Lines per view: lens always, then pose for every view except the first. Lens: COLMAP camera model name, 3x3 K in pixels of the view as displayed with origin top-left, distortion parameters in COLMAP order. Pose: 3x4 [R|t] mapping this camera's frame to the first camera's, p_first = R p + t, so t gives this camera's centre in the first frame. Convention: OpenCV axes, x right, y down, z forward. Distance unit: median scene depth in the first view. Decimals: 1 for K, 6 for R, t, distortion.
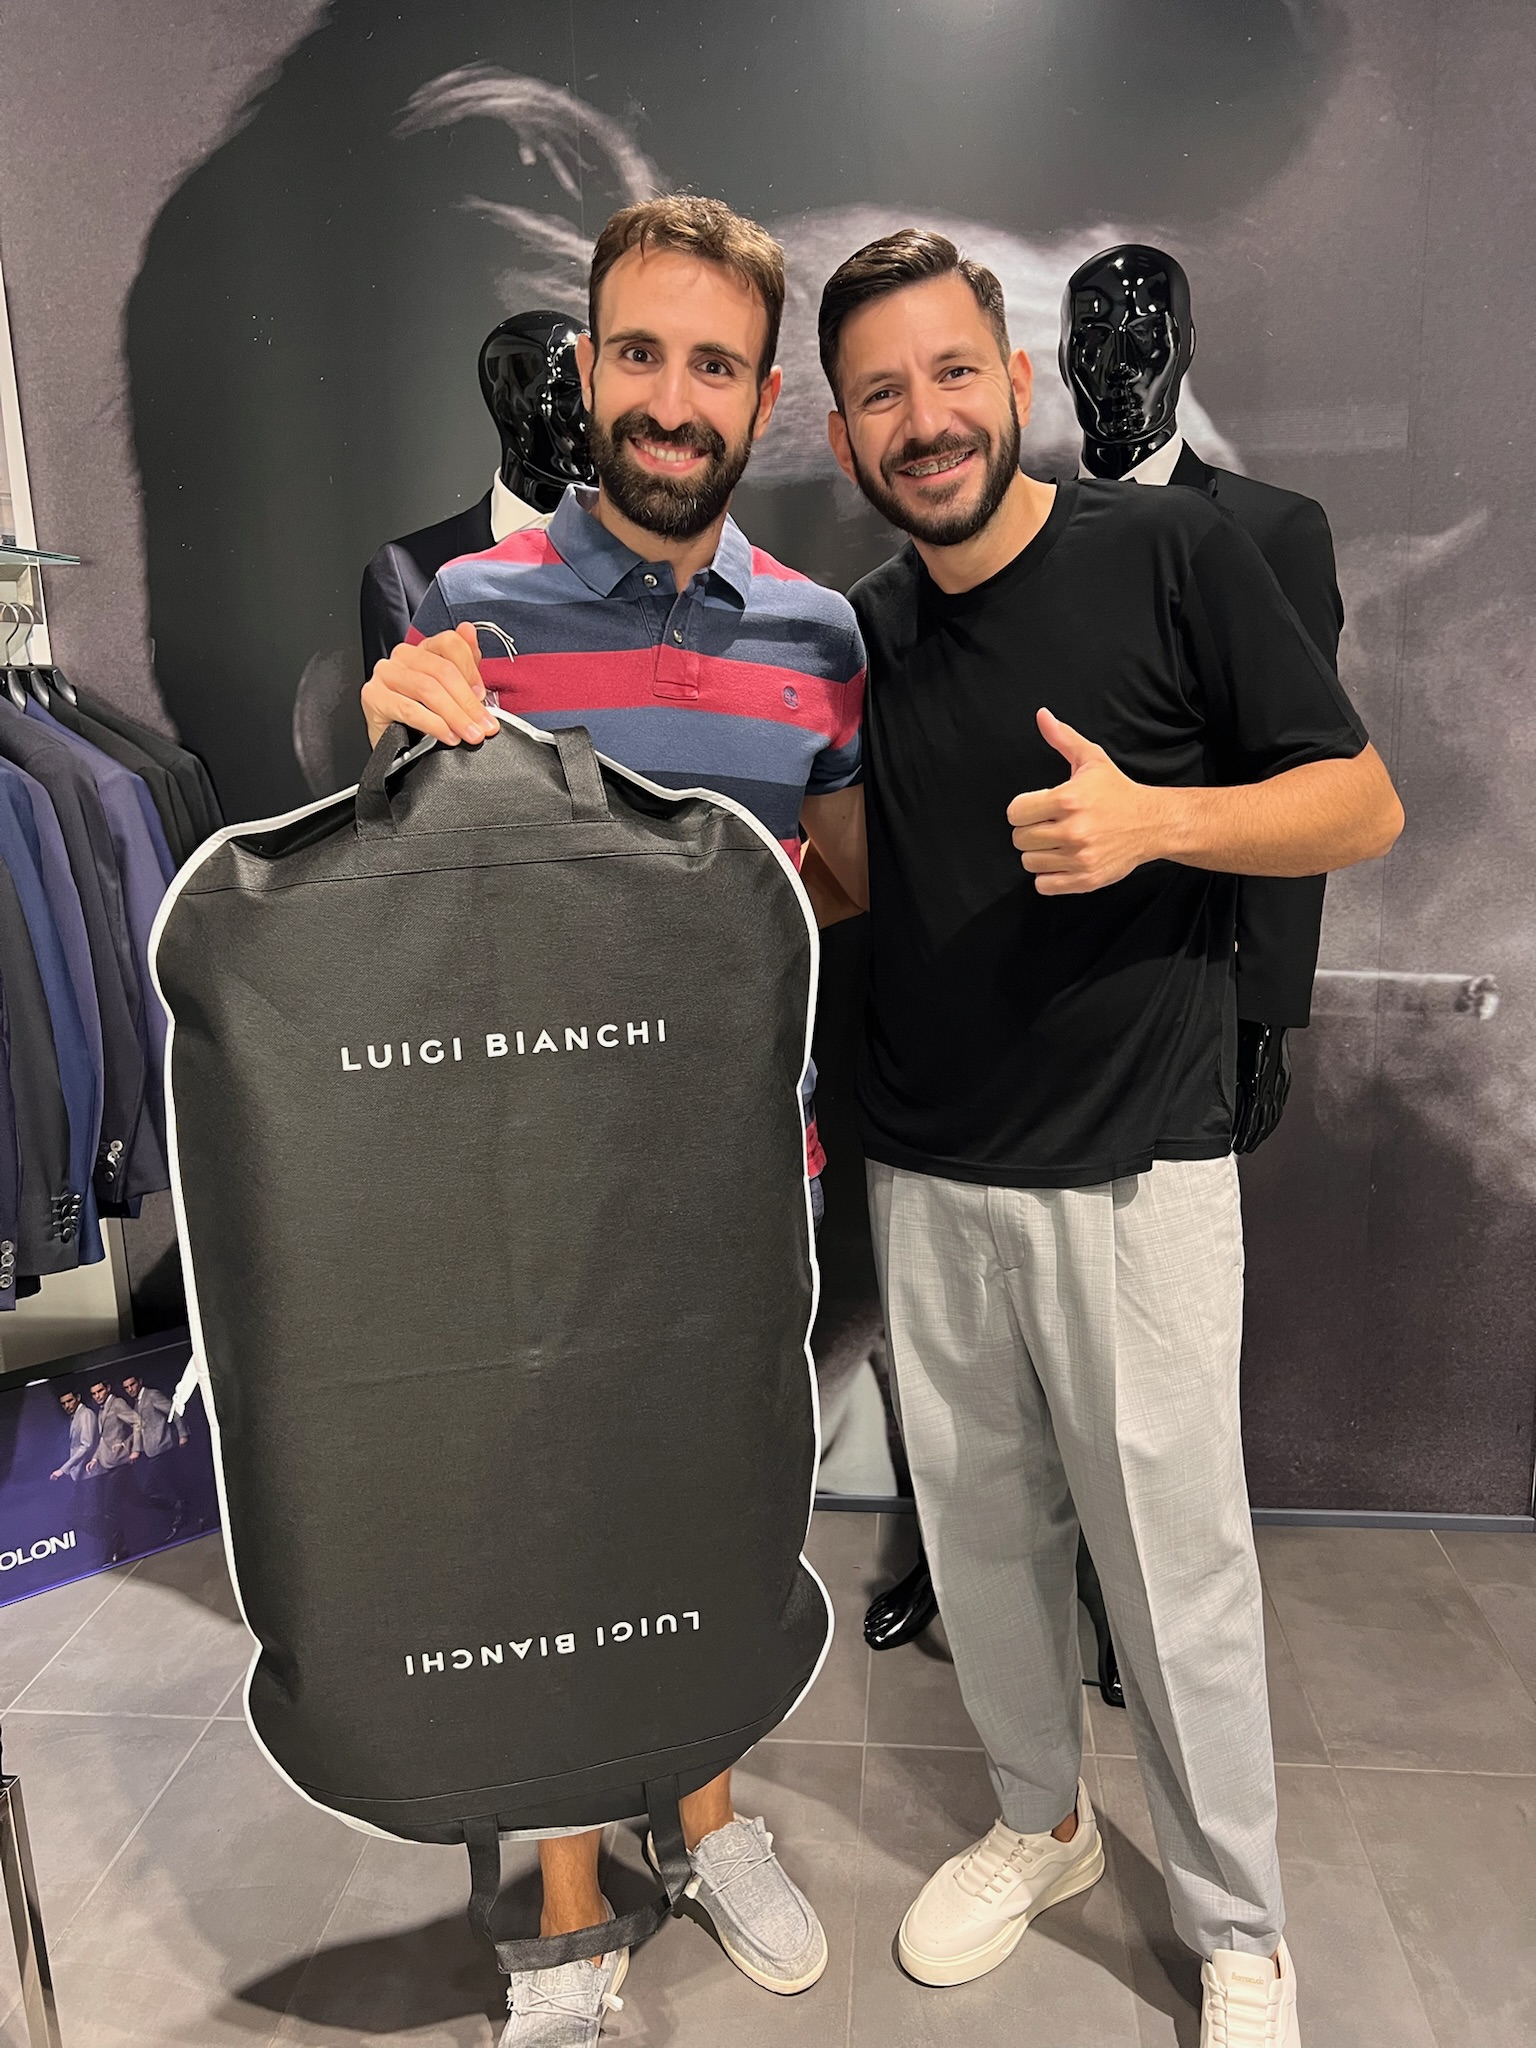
lens RADIAL K [[1544.8, 0, 774.8], [0, 1544.8, 1038.2], [0, 0, 1]] dist [0.034630, -0.046756]
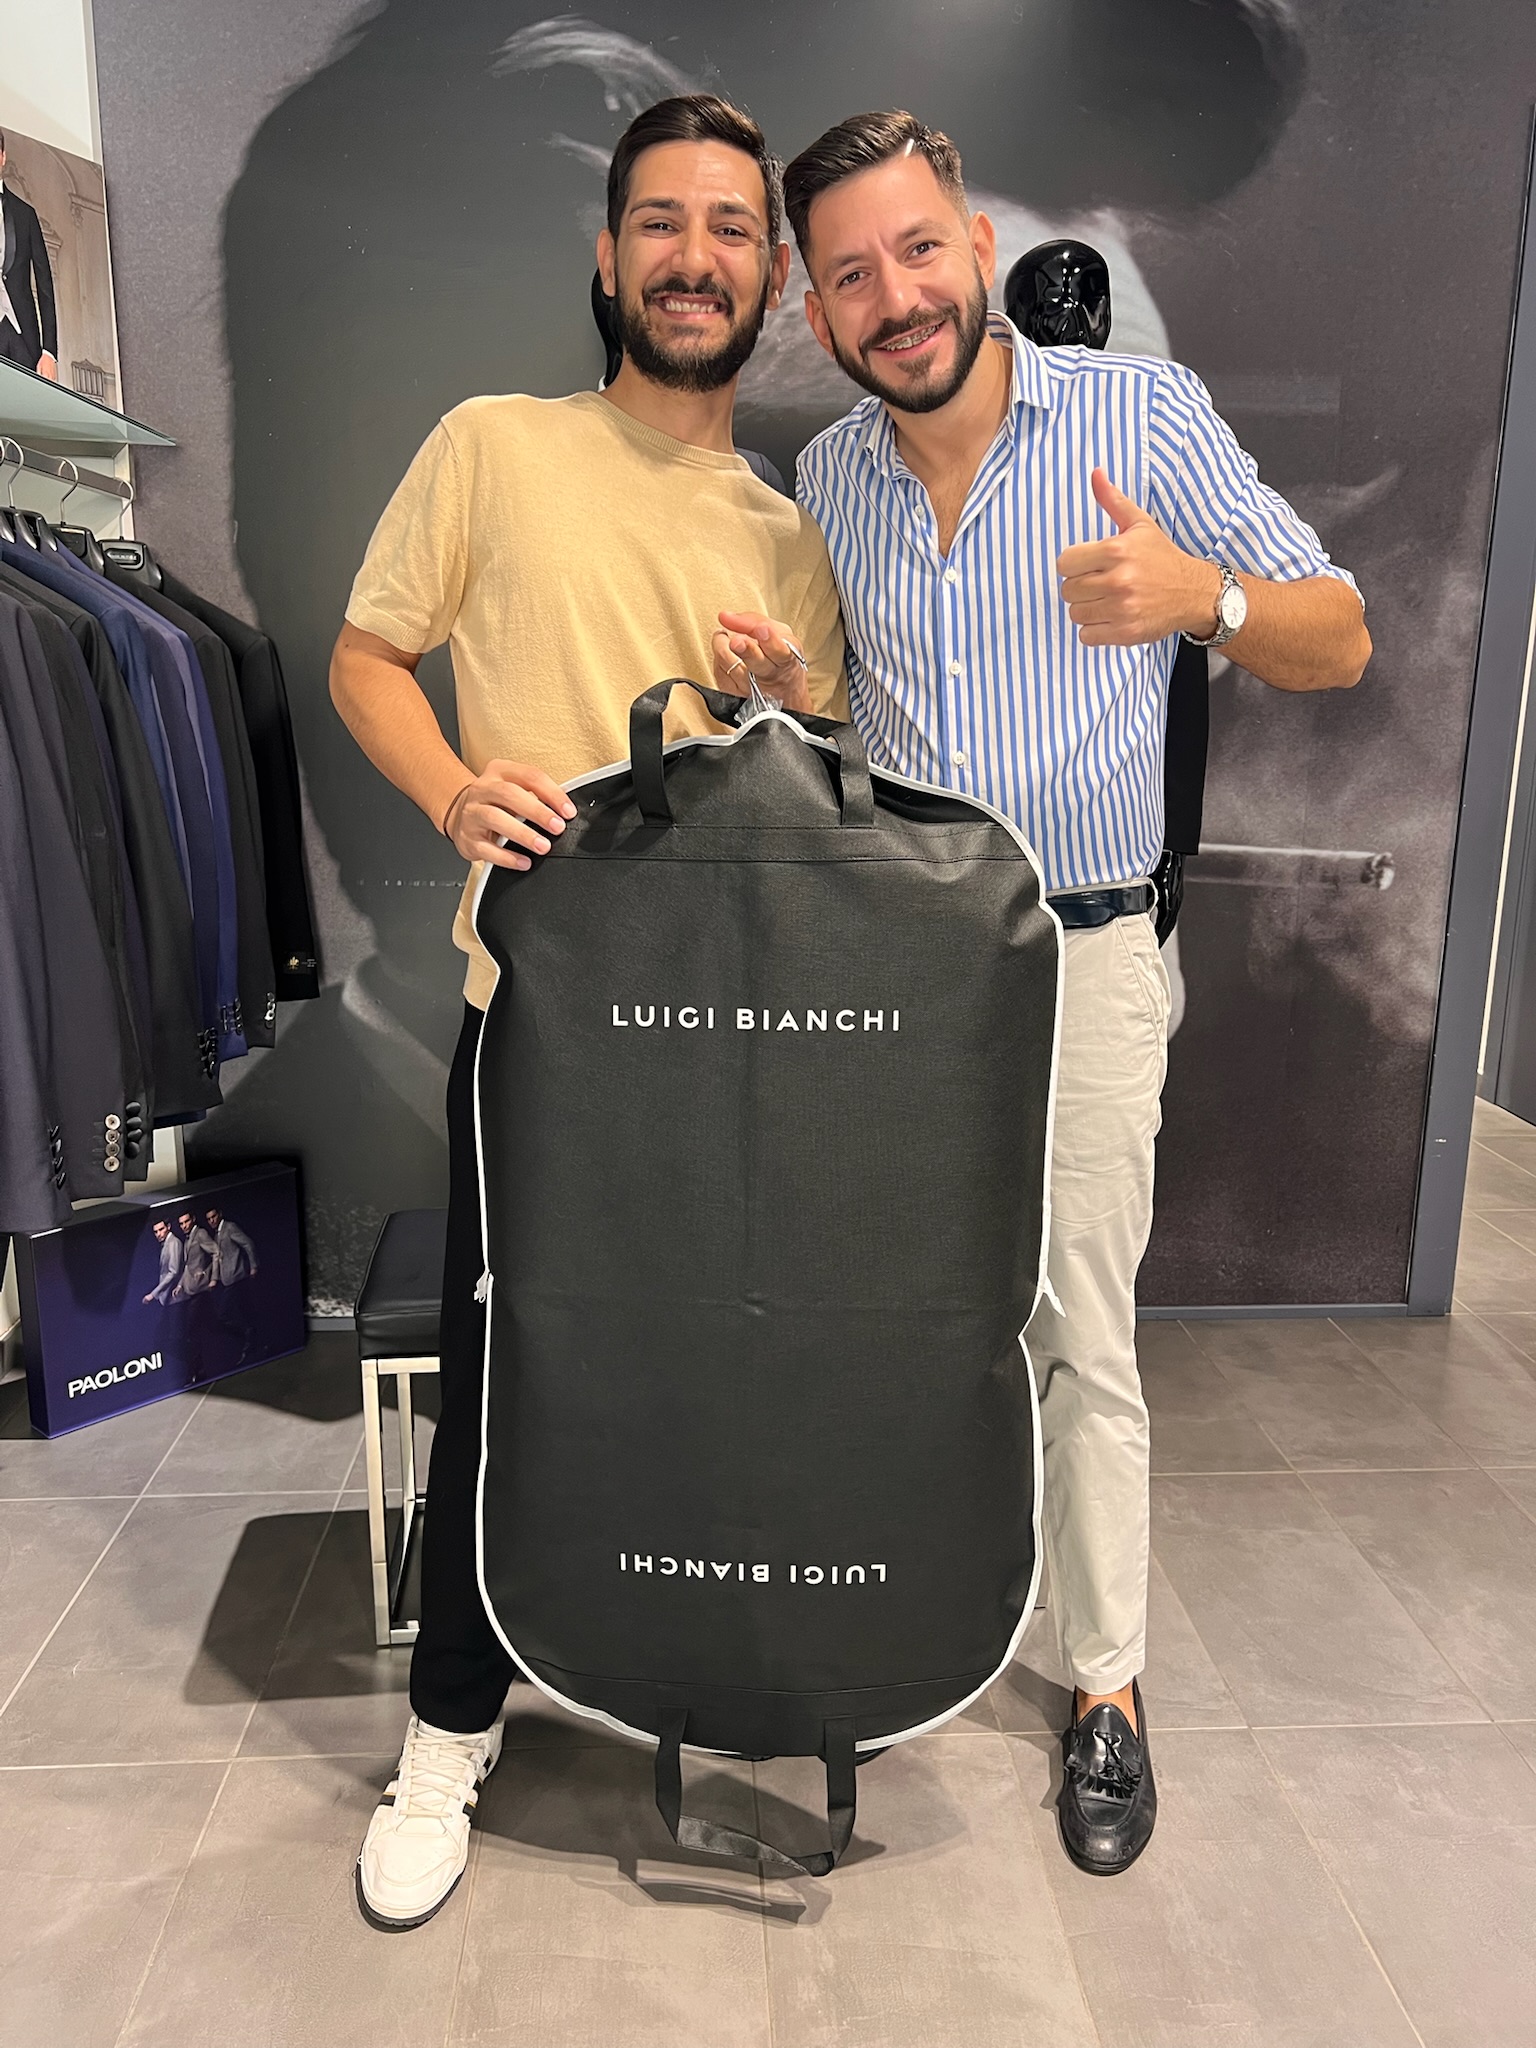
lens RADIAL K [[1544.8, 0, 774.8], [0, 1544.8, 1038.2], [0, 0, 1]] dist [0.034630, -0.046756]
pose [[0.986710, -0.001749, 0.162483, -0.214615], [-0.000177, 0.999930, 0.011840, 0.090692], [-0.162493, -0.011711, 0.986640, -0.129558]]
